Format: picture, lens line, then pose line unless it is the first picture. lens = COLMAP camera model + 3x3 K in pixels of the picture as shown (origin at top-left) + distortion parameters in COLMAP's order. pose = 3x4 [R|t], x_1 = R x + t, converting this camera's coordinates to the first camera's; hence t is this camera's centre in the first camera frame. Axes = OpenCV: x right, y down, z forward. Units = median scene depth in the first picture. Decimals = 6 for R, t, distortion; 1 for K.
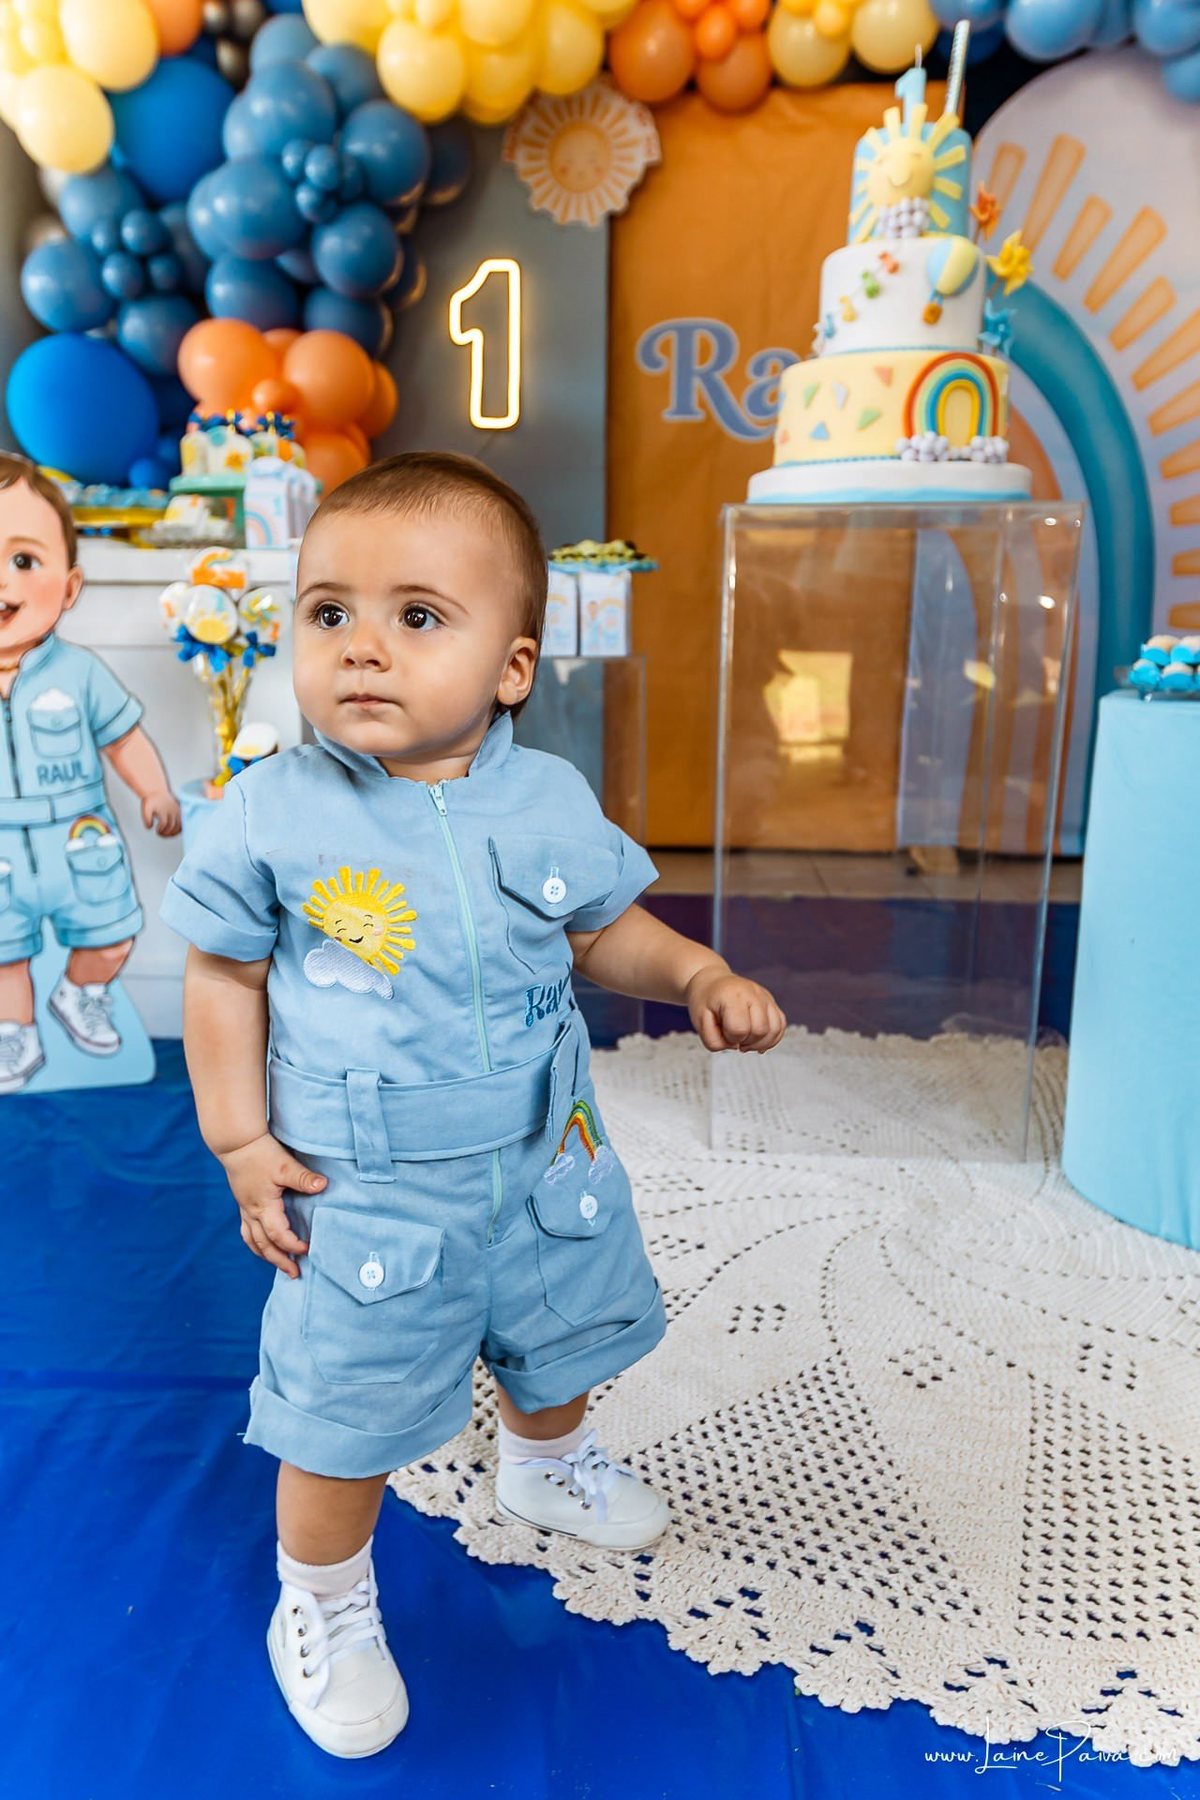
lens RADIAL K [[1363.1, 0, 576.2], [0, 1363.1, 954.9], [0, 0, 1]] dist [0.047795, -0.051463]
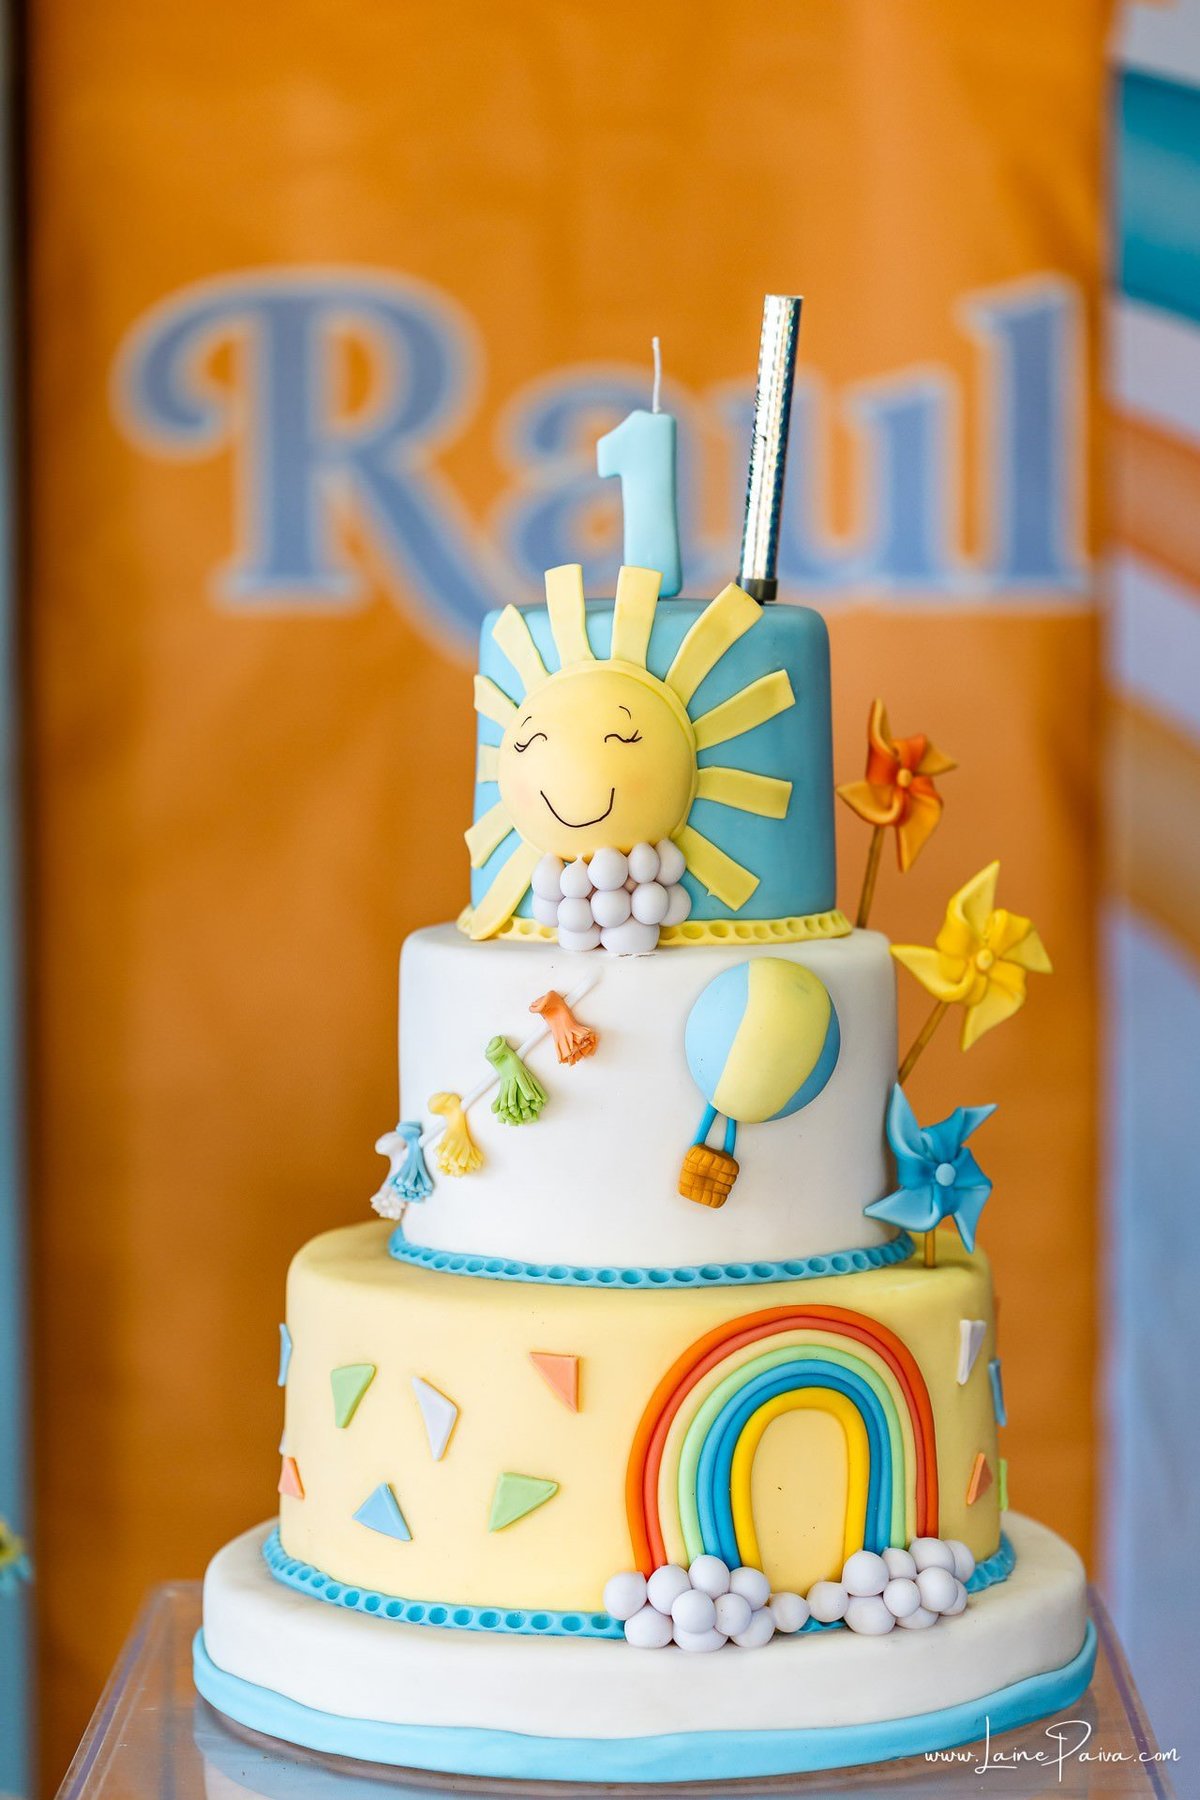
lens RADIAL K [[5454.8, 0, 562.8], [0, 5454.8, 870.1], [0, 0, 1]] dist [-0.081554, 0.000000]
pose [[0.998228, -0.013934, 0.057849, 0.127188], [0.023132, 0.986598, -0.161521, -0.277808], [-0.054823, 0.162573, 0.985172, -0.219263]]
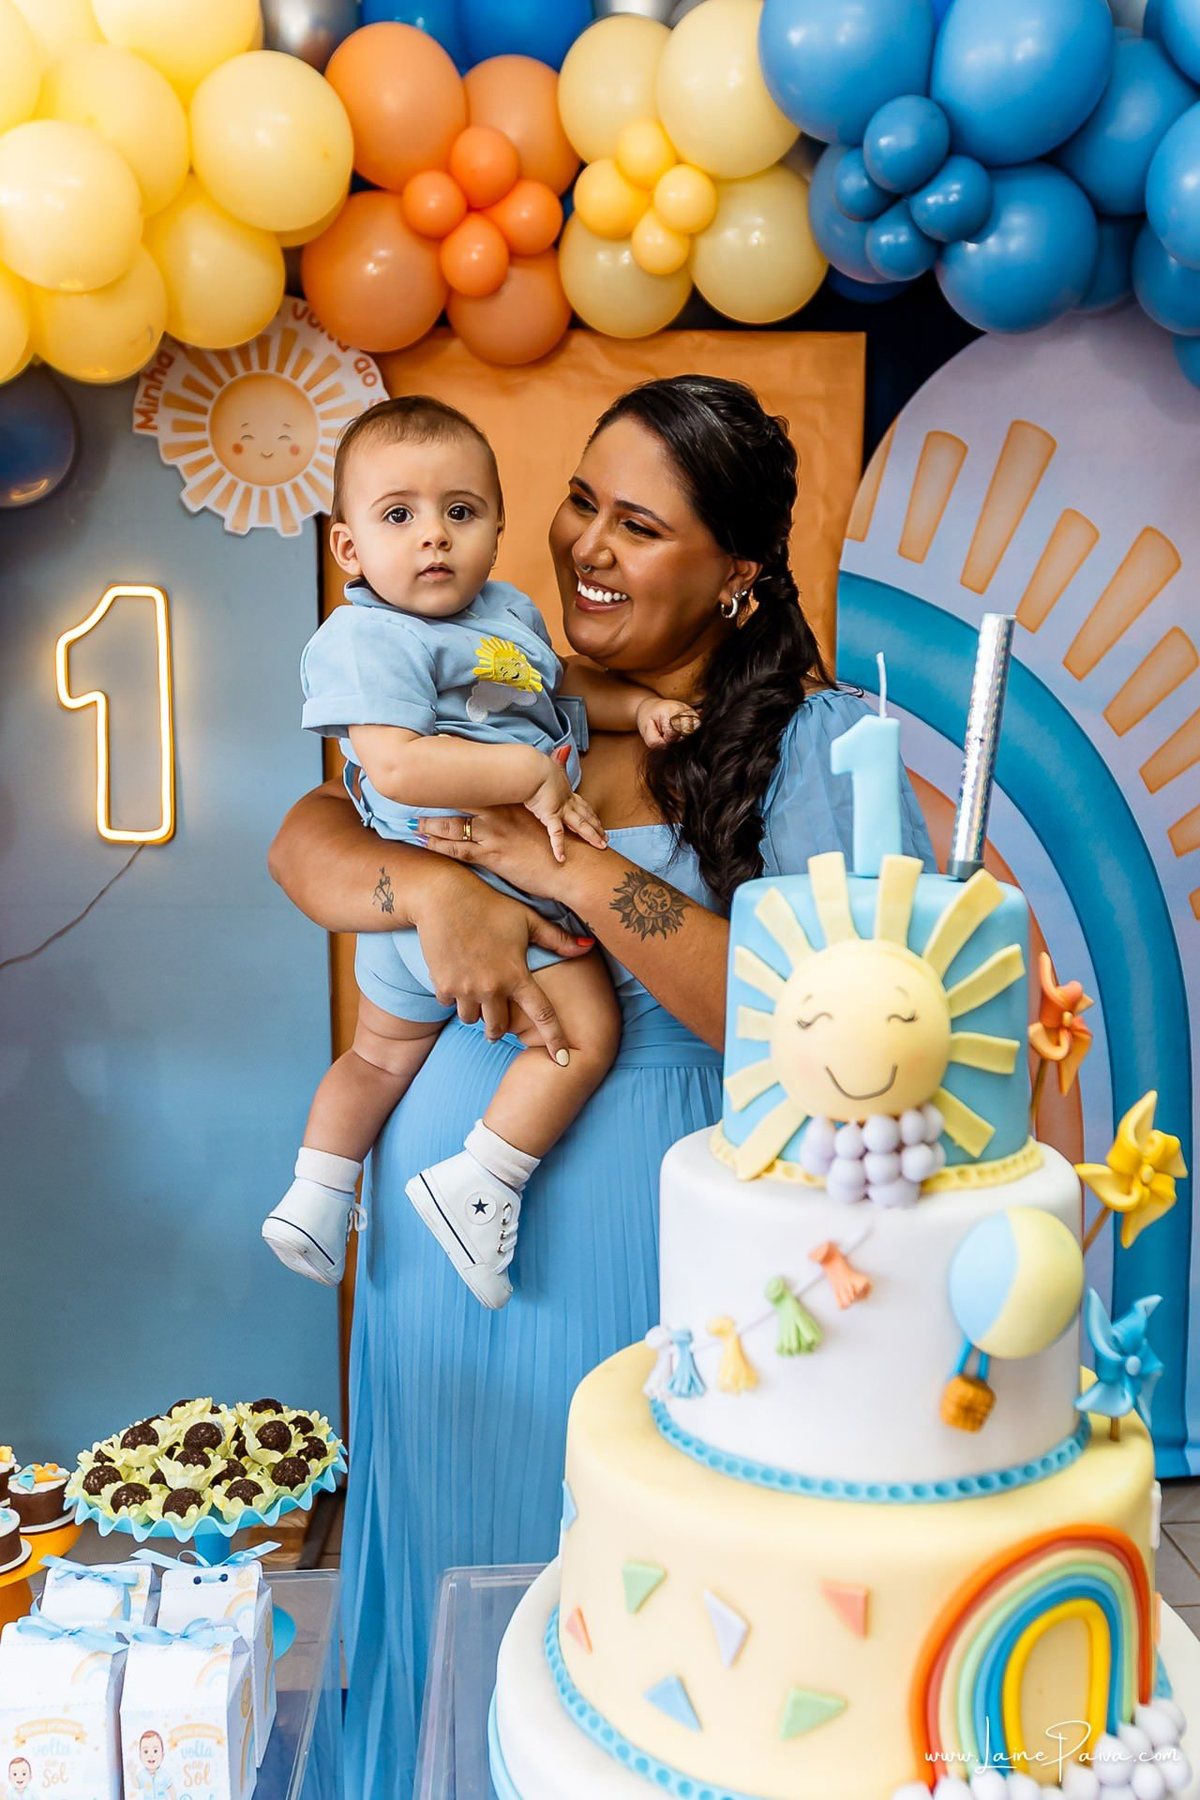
lens RADIAL K [[1656.0, 0, 645.8], [0, 1656.0, 966.2], [0, 0, 1]] dist [0.053280, 0.002918]
pose [[0.988752, -0.026951, 0.147118, 0.096180], [0.043009, 0.993320, -0.107082, -0.448607], [-0.143249, 0.112205, 0.983306, 0.479040]]
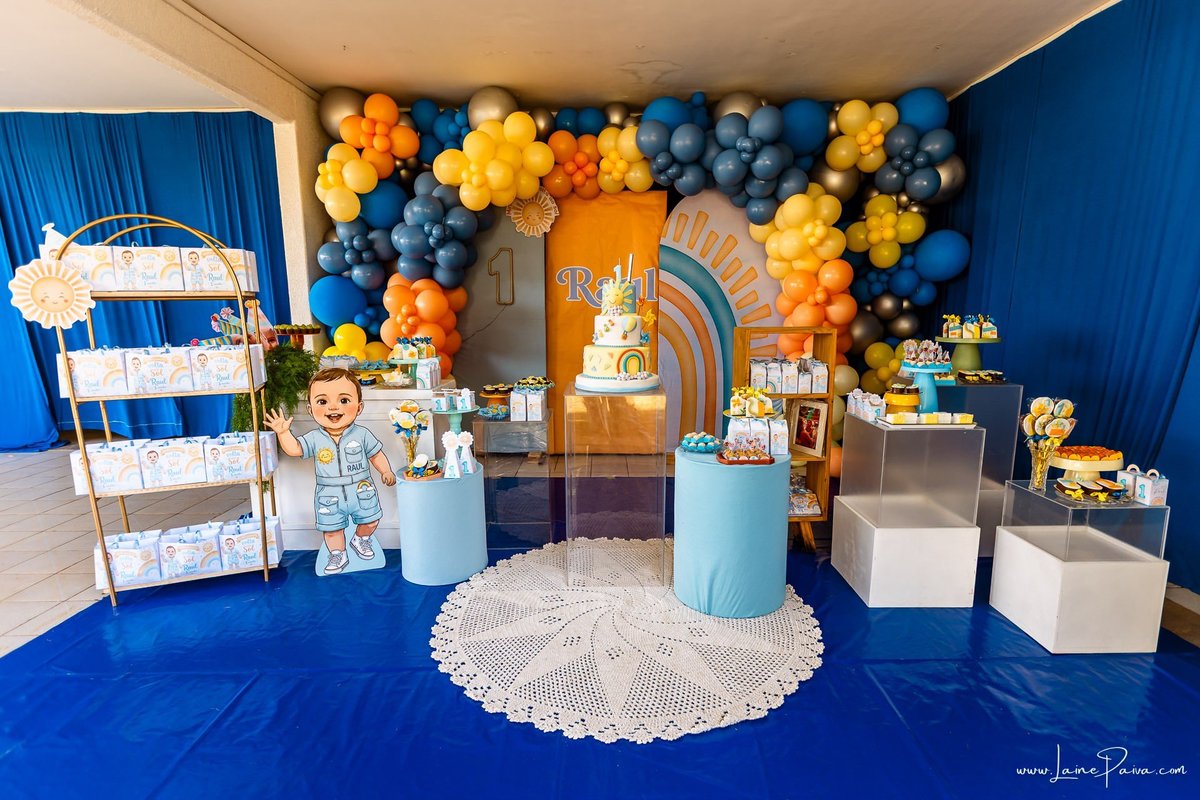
lens RADIAL K [[626.2, 0, 616.0], [0, 626.2, 415.2], [0, 0, 1]] dist [0.010038, -0.003319]
pose [[0.995249, -0.018924, 0.095504, 0.070977], [0.025433, 0.997401, -0.067412, -0.139284], [-0.093980, 0.069520, 0.993144, -0.448307]]
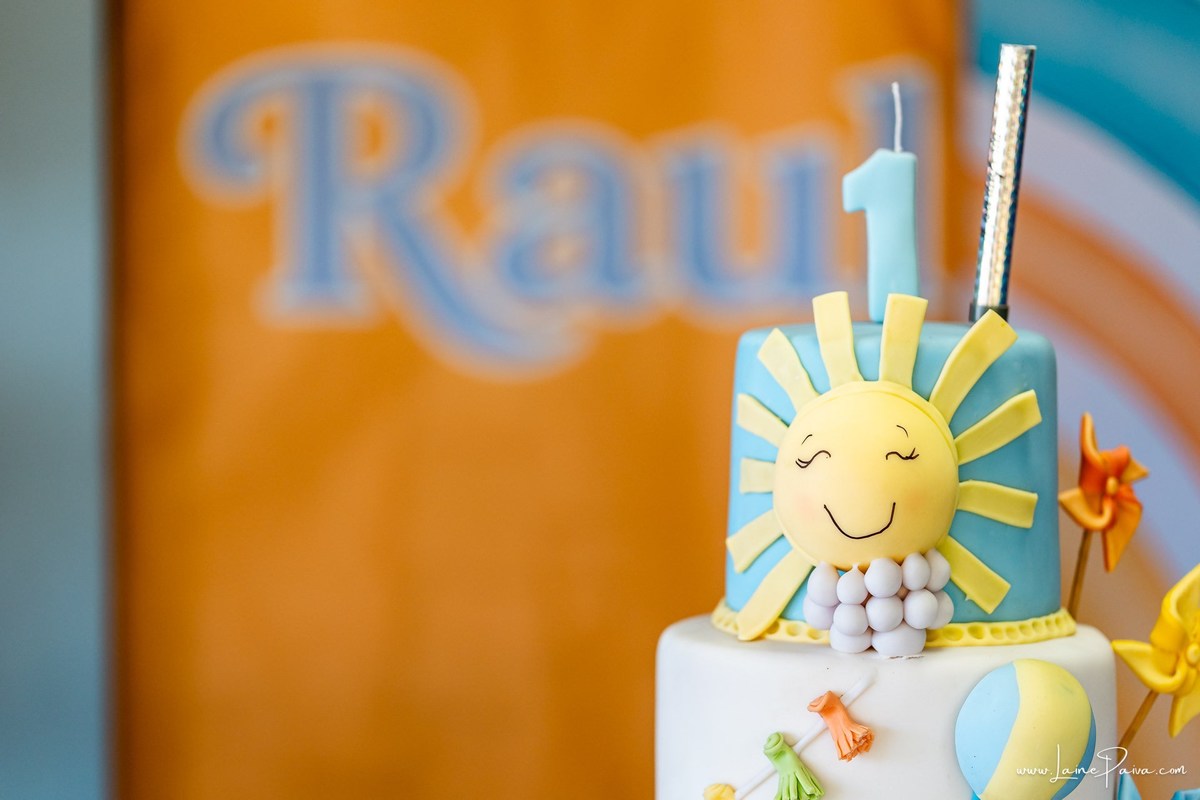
lens RADIAL K [[3636.5, 0, 599.2], [0, 3636.5, 401.4], [0, 0, 1]] dist [-0.081554, 0.000000]
pose [[0.990776, -0.011475, 0.135020, 0.037344], [0.035921, 0.983001, -0.180050, -0.351255], [-0.130659, 0.183240, 0.974347, 0.090758]]
